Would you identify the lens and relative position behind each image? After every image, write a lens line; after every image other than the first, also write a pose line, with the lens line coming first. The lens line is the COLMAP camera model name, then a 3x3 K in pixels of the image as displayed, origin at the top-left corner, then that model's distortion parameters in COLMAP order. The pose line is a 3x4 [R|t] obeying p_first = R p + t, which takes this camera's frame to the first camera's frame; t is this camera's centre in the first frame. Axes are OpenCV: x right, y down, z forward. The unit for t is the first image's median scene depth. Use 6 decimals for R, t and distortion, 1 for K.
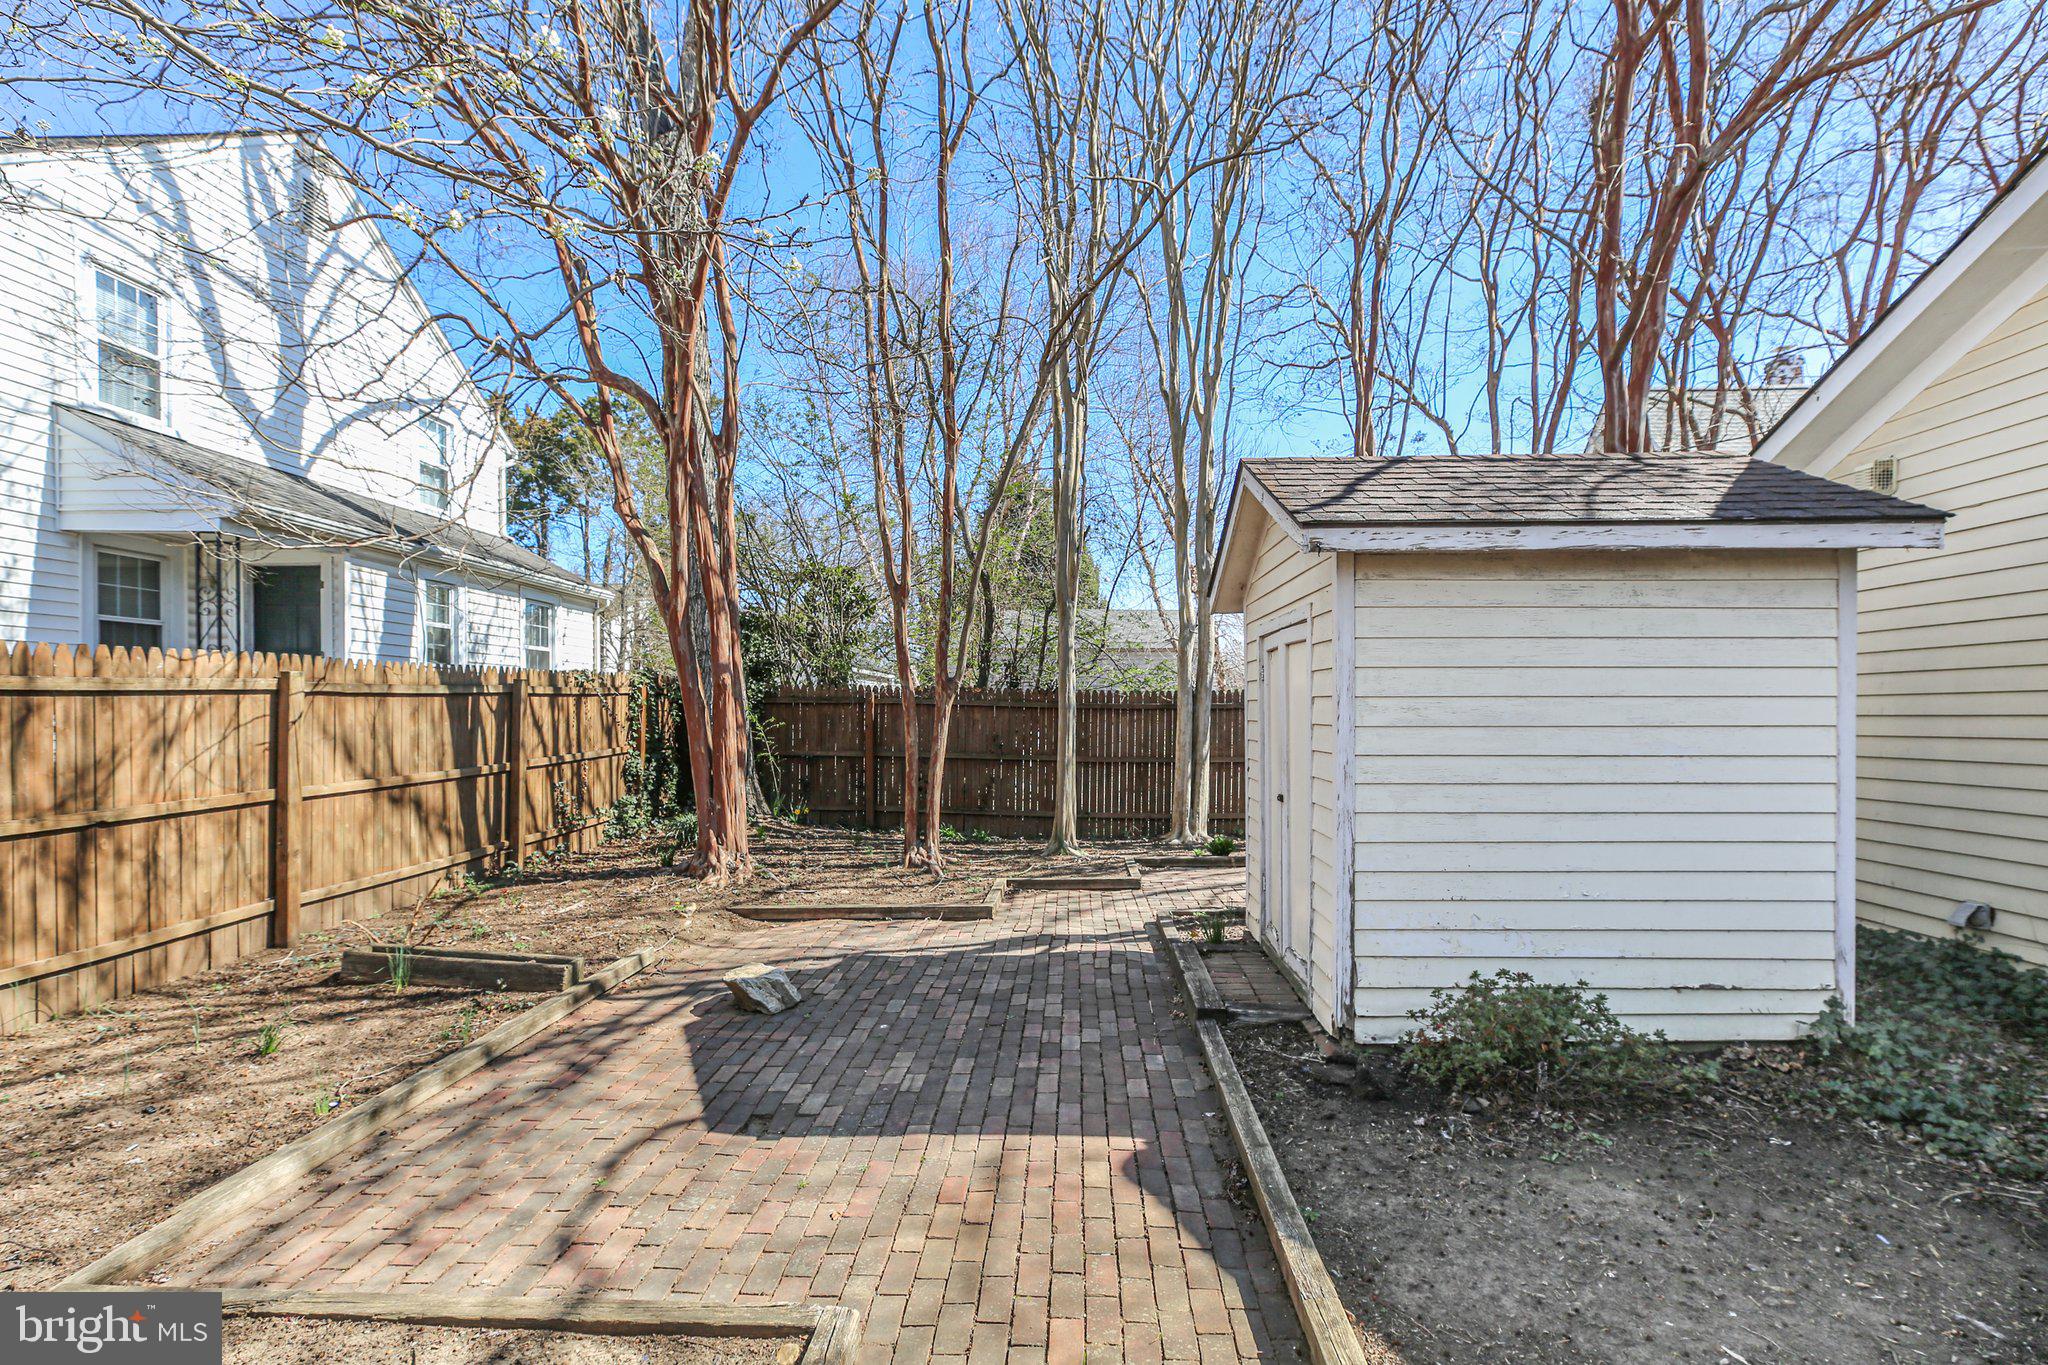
lens RADIAL K [[944.7, 0, 1009.6], [0, 944.7, 695.6], [0, 0, 1]] dist [-0.018075, 0.005087]
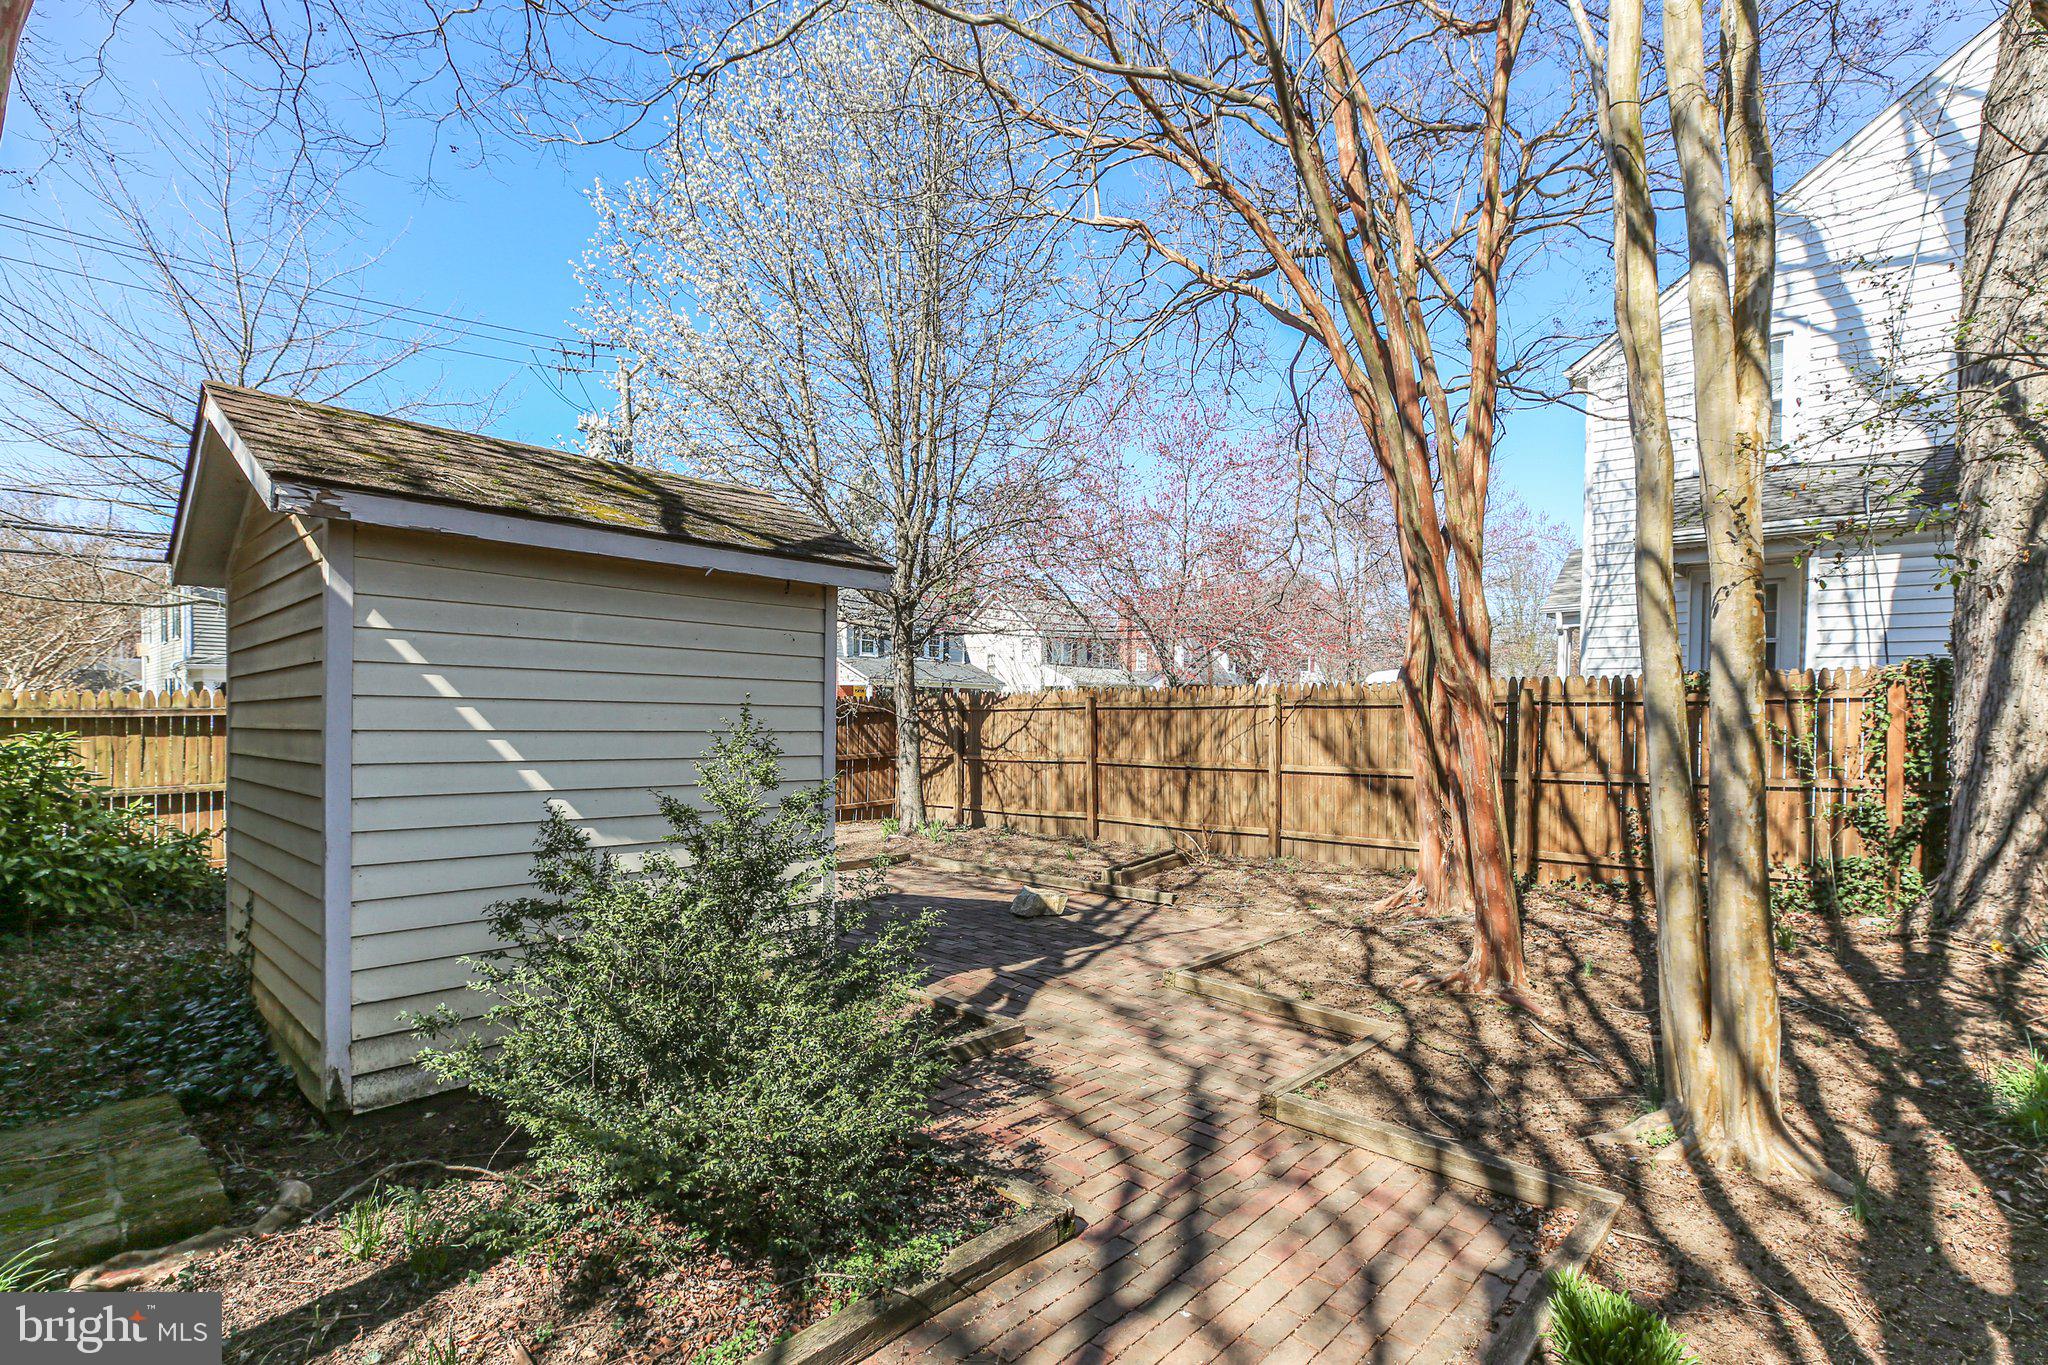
lens RADIAL K [[944.7, 0, 1031.1], [0, 944.7, 680.5], [0, 0, 1]] dist [-0.018075, 0.005087]
pose [[-0.626819, -0.025629, -0.778743, 0.946422], [0.004844, 0.999311, -0.036787, 0.010185], [0.779150, -0.026831, -0.626263, 1.987587]]
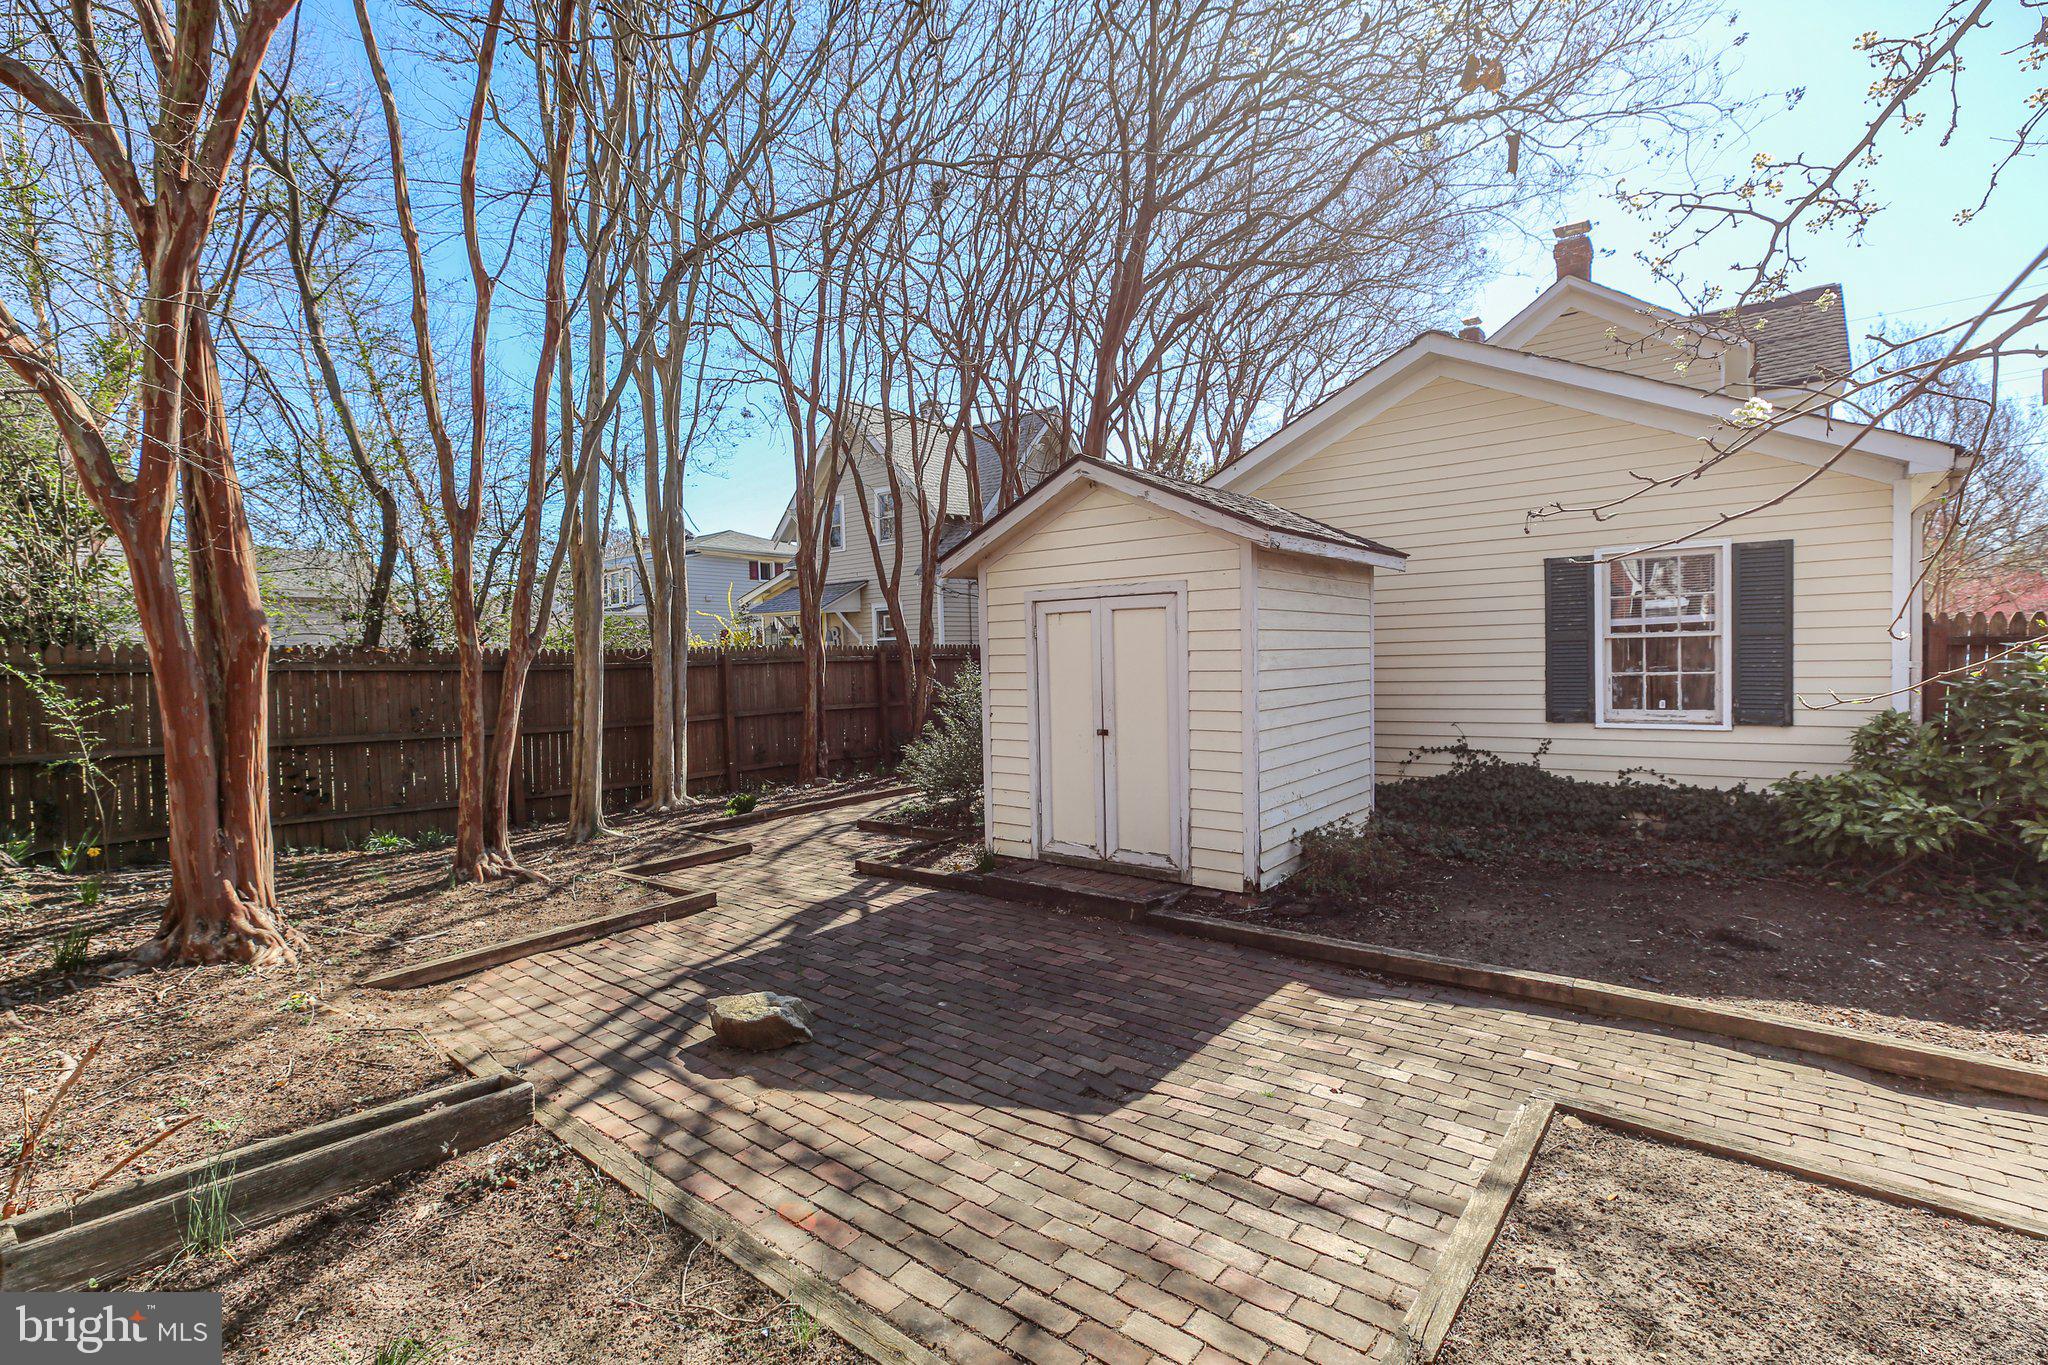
lens RADIAL K [[944.7, 0, 988.5], [0, 944.7, 685.0], [0, 0, 1]] dist [-0.018075, 0.005087]
pose [[0.599530, -0.039959, 0.799354, -0.797007], [0.011616, 0.999082, 0.041231, -0.006985], [-0.800268, -0.015434, 0.599444, 0.375733]]
